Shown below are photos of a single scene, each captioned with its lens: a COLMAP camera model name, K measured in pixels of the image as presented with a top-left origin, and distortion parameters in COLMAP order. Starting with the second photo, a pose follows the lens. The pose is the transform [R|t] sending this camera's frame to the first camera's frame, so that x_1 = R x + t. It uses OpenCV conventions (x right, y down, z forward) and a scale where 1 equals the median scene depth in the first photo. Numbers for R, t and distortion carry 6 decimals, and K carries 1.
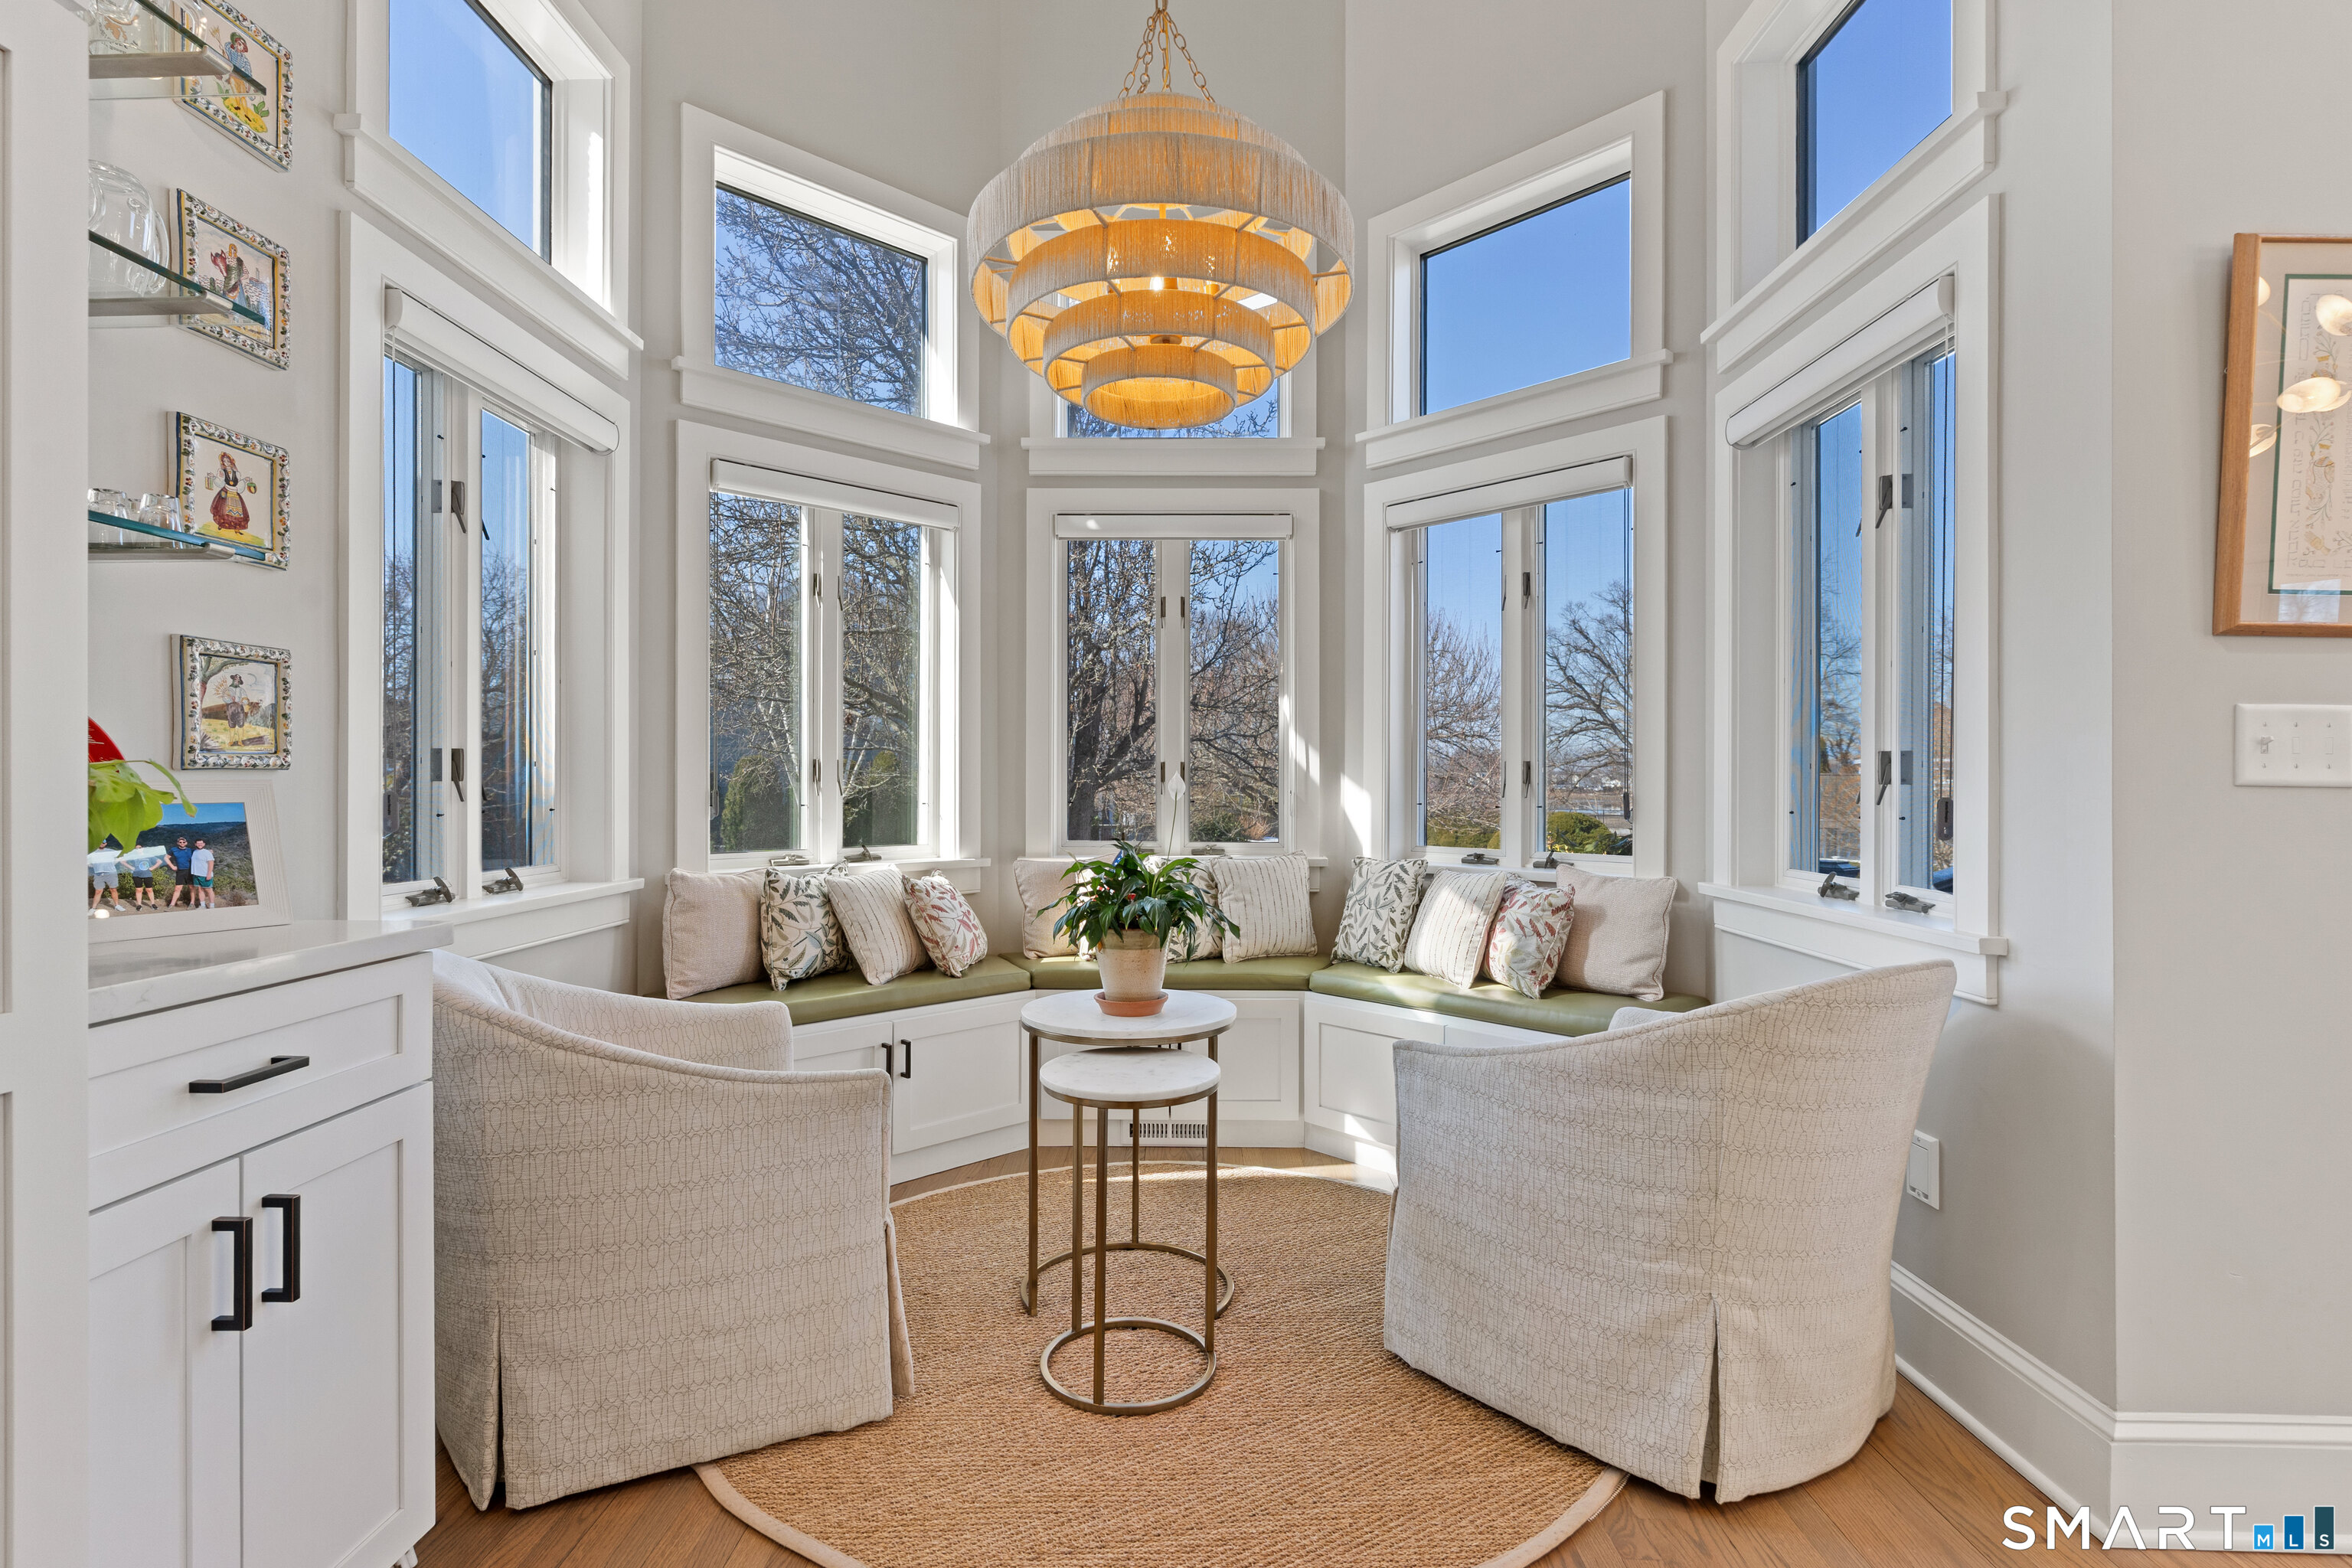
lens RADIAL K [[1135.2, 0, 1163.8], [0, 1135.2, 776.2], [0, 0, 1]] dist [0.000725, -0.000056]
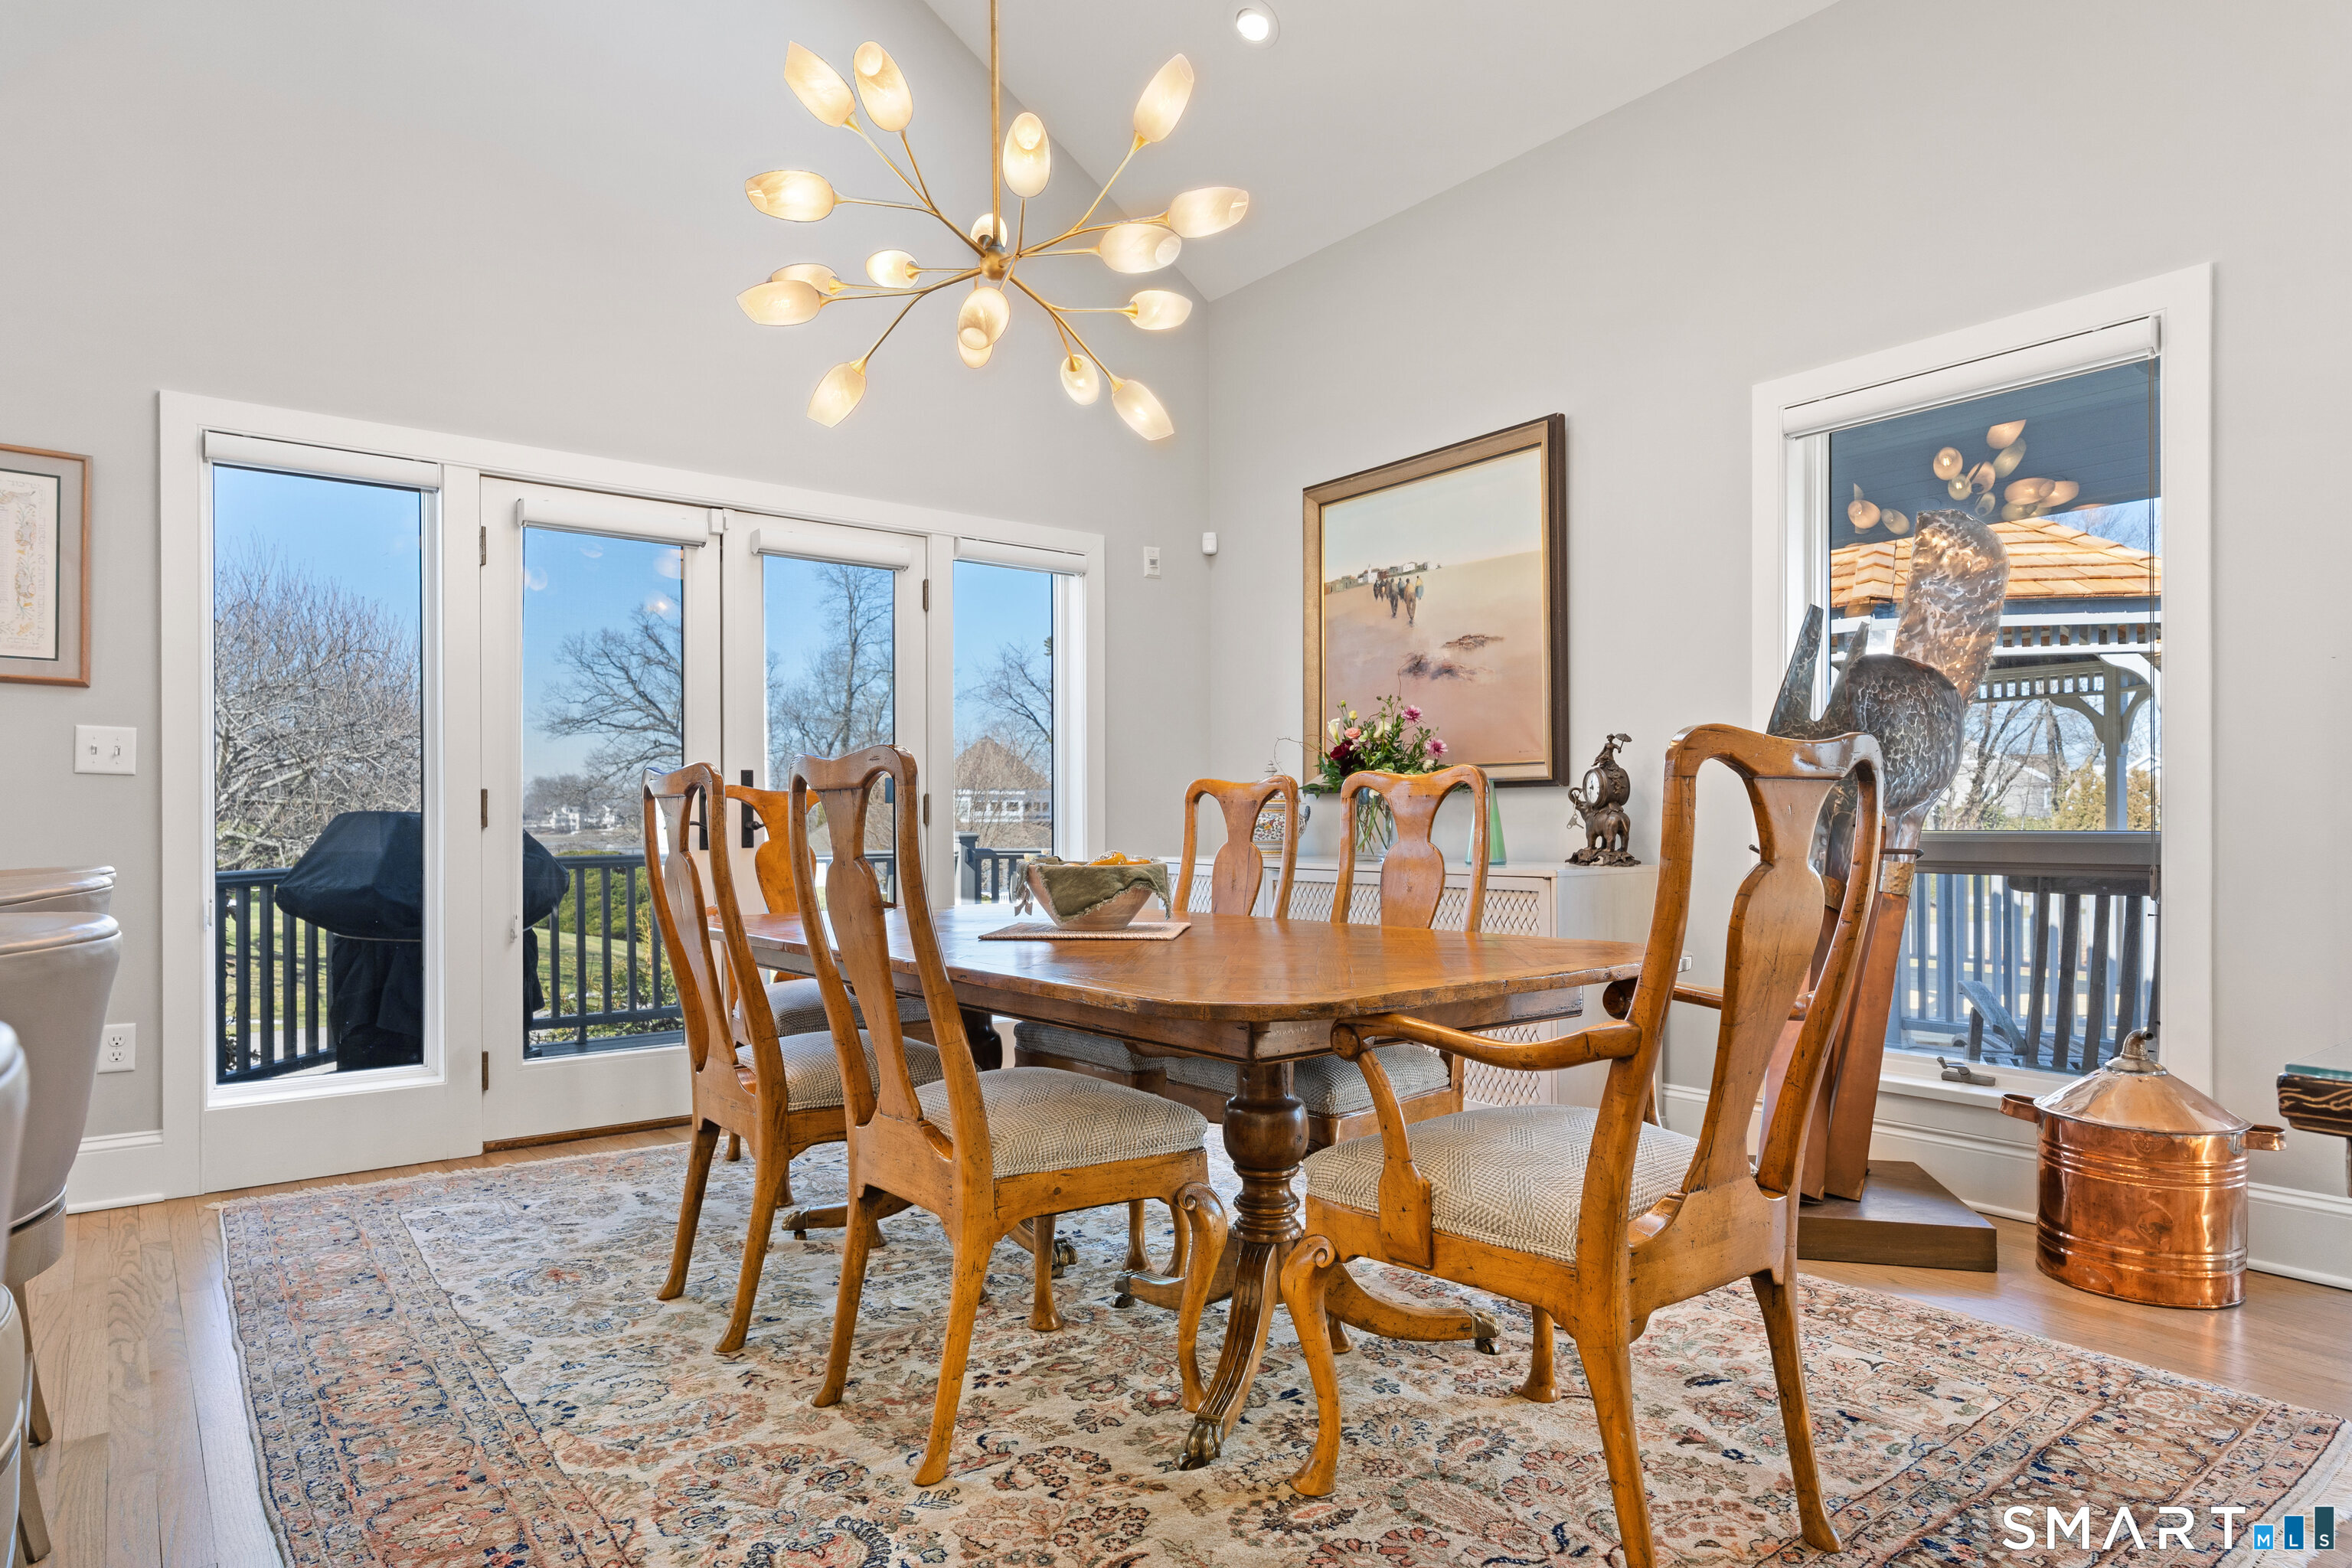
lens RADIAL K [[1358.5, 0, 1176.1], [0, 1358.5, 821.6], [0, 0, 1]] dist [0.001696, 0.000792]
pose [[0.774088, -0.007136, 0.633038, 0.556339], [0.002776, 0.999965, 0.007877, 0.033694], [-0.633072, -0.004340, 0.774080, -0.773567]]
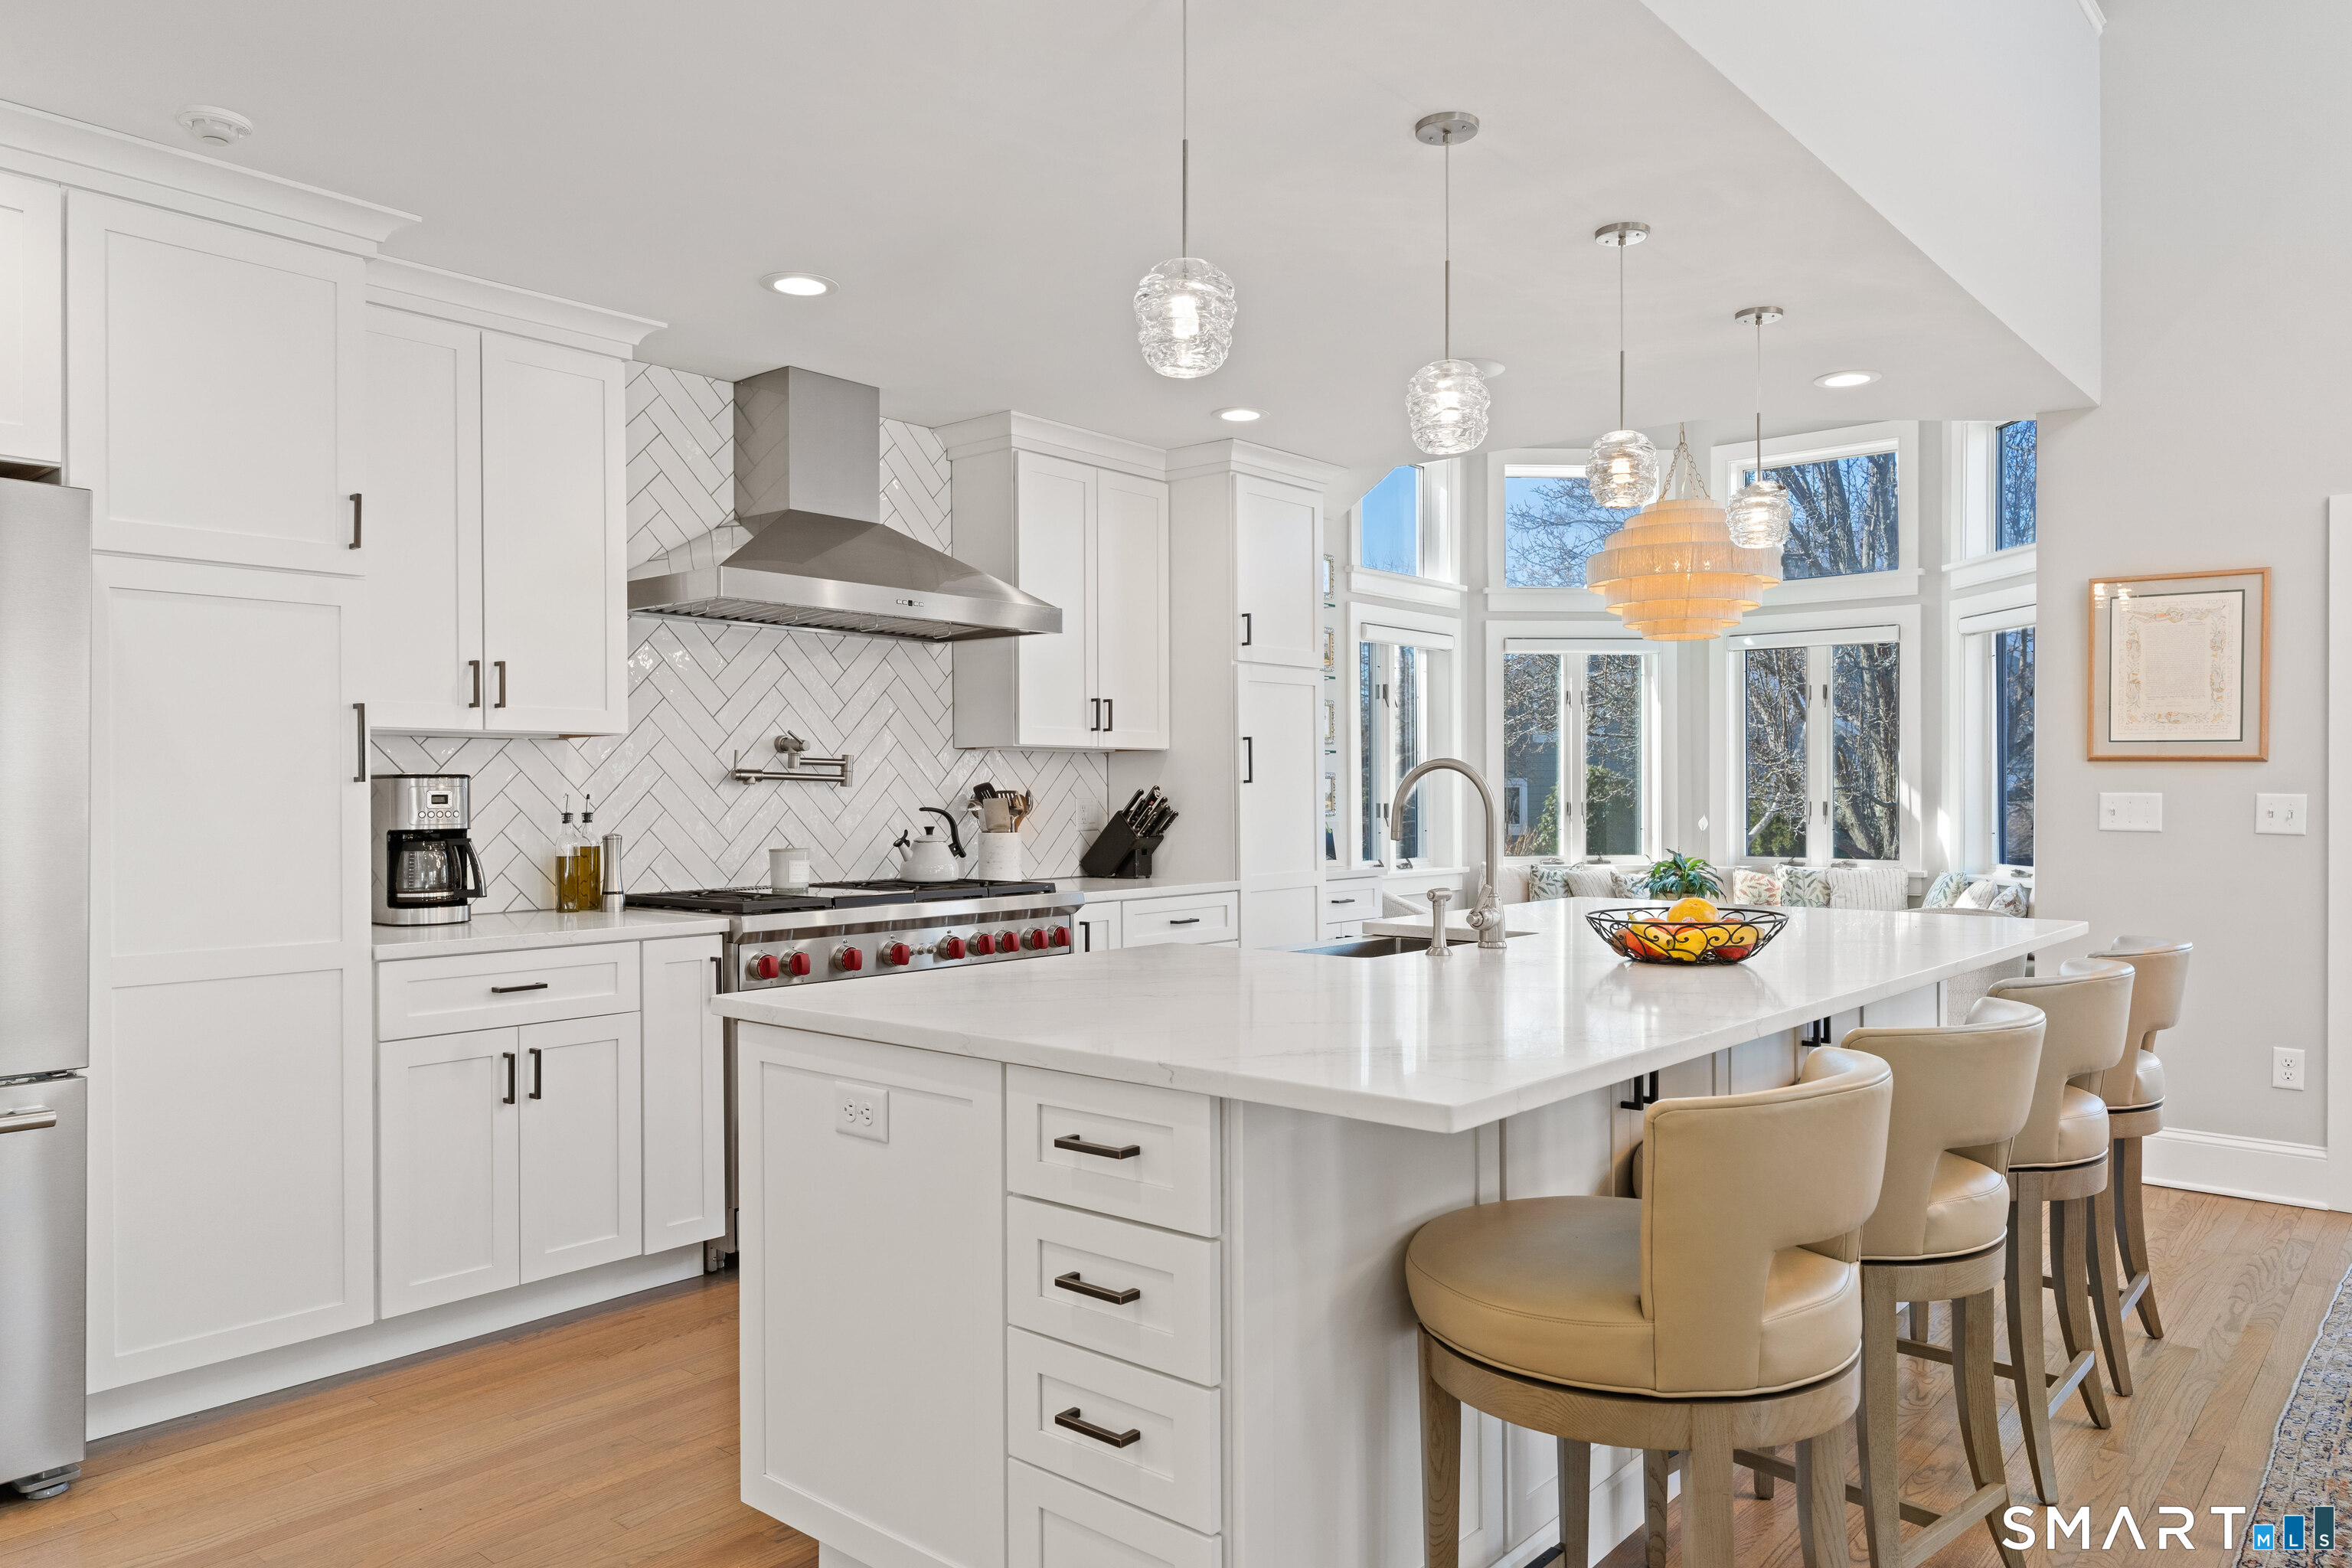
lens RADIAL K [[1573.8, 0, 1176.0], [0, 1573.8, 784.0], [0, 0, 1]] dist [0.039570, -0.001869]
pose [[0.776823, -0.007941, -0.629669, 0.707286], [0.009362, 0.999956, -0.001060, -0.044566], [0.629650, -0.005072, 0.776863, -1.170916]]
